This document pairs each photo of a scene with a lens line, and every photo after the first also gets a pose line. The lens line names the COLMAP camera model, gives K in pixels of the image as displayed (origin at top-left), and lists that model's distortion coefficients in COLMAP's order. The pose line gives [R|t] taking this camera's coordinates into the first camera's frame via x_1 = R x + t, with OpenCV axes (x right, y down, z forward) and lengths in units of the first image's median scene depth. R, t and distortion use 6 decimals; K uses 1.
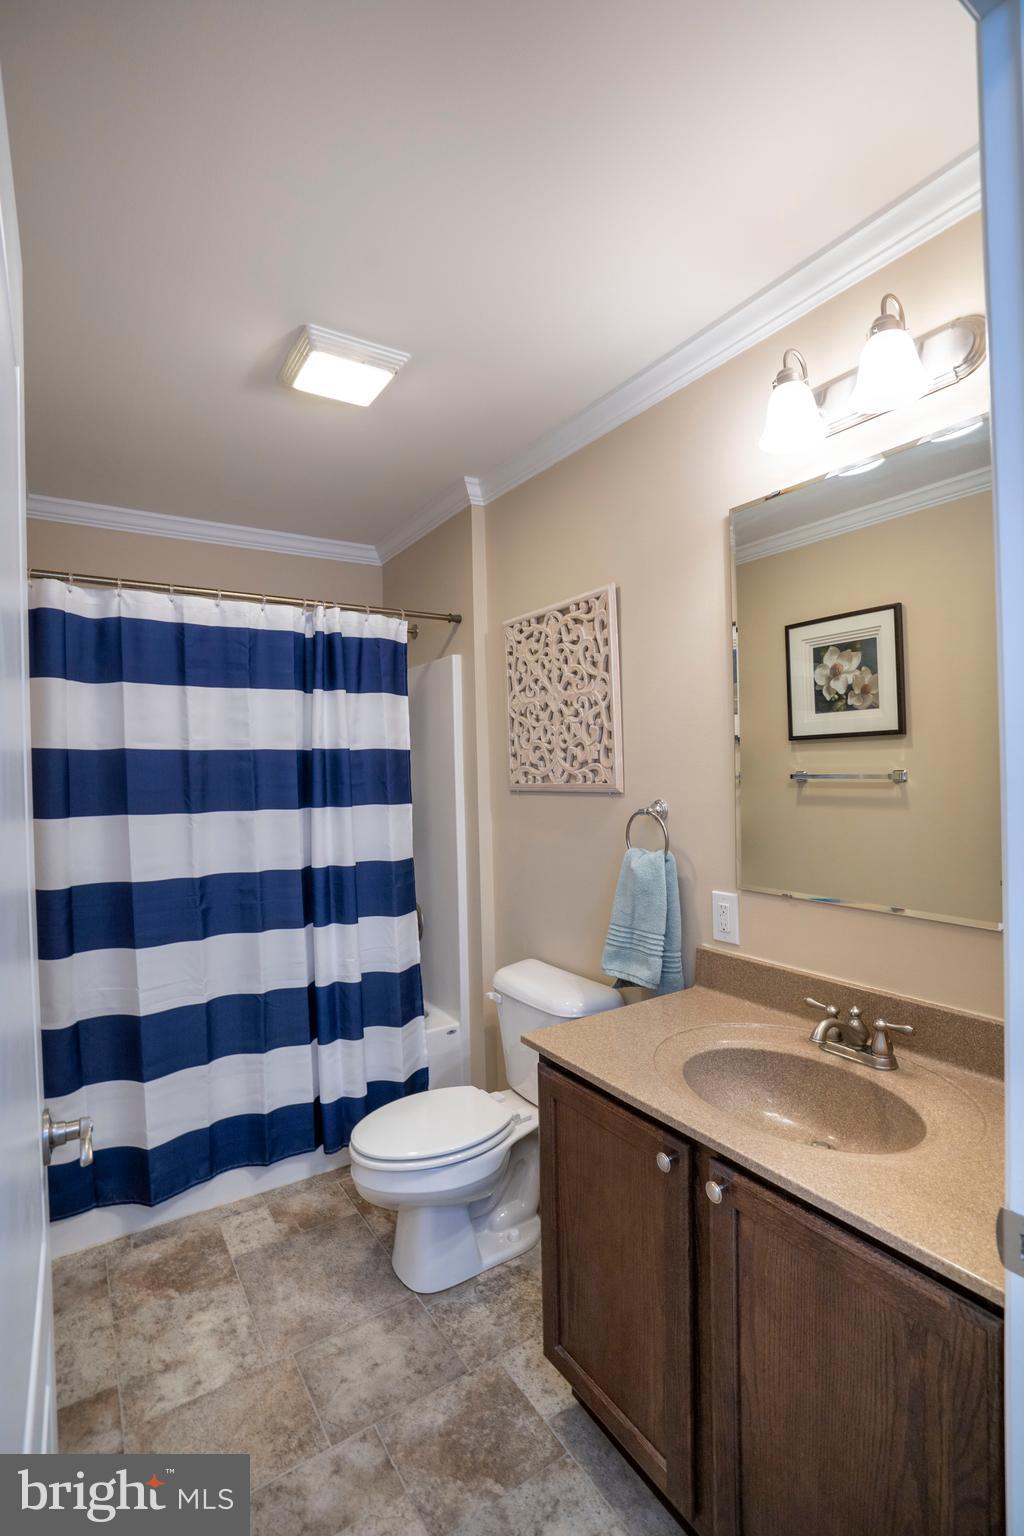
lens RADIAL K [[640.2, 0, 495.9], [0, 640.2, 771.0], [0, 0, 1]] dist [-0.040286, 0.015814]
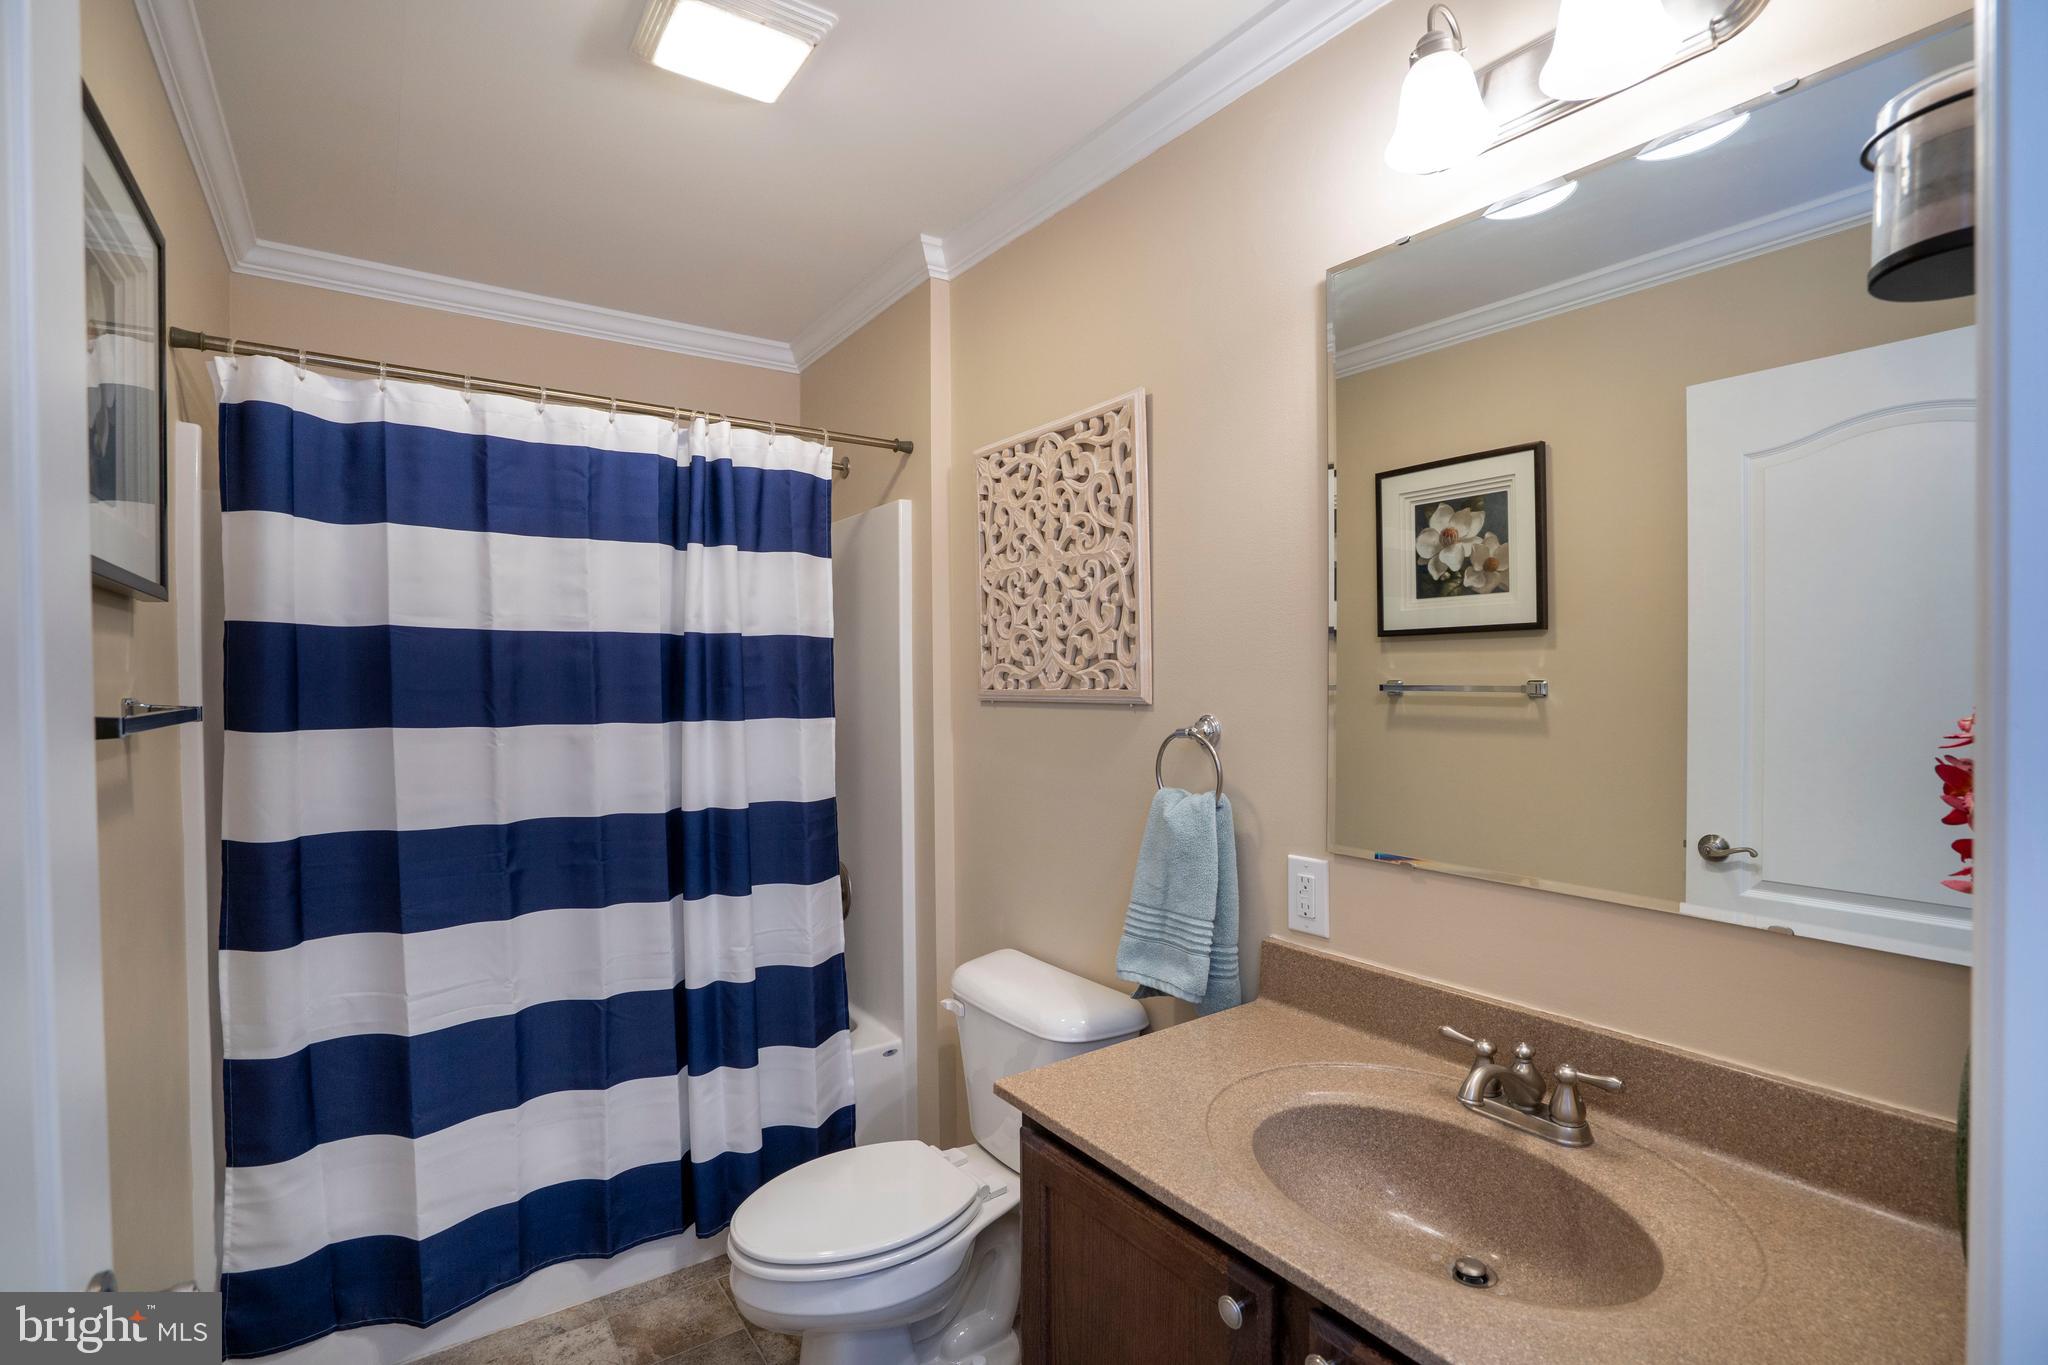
lens RADIAL K [[939.4, 0, 1020.2], [0, 939.4, 687.7], [0, 0, 1]] dist [-0.068128, 0.027820]
pose [[0.997826, 0.015153, 0.064141, 0.000093], [-0.016262, 0.999727, 0.016791, 0.009247], [-0.063869, -0.017797, 0.997800, 0.123770]]
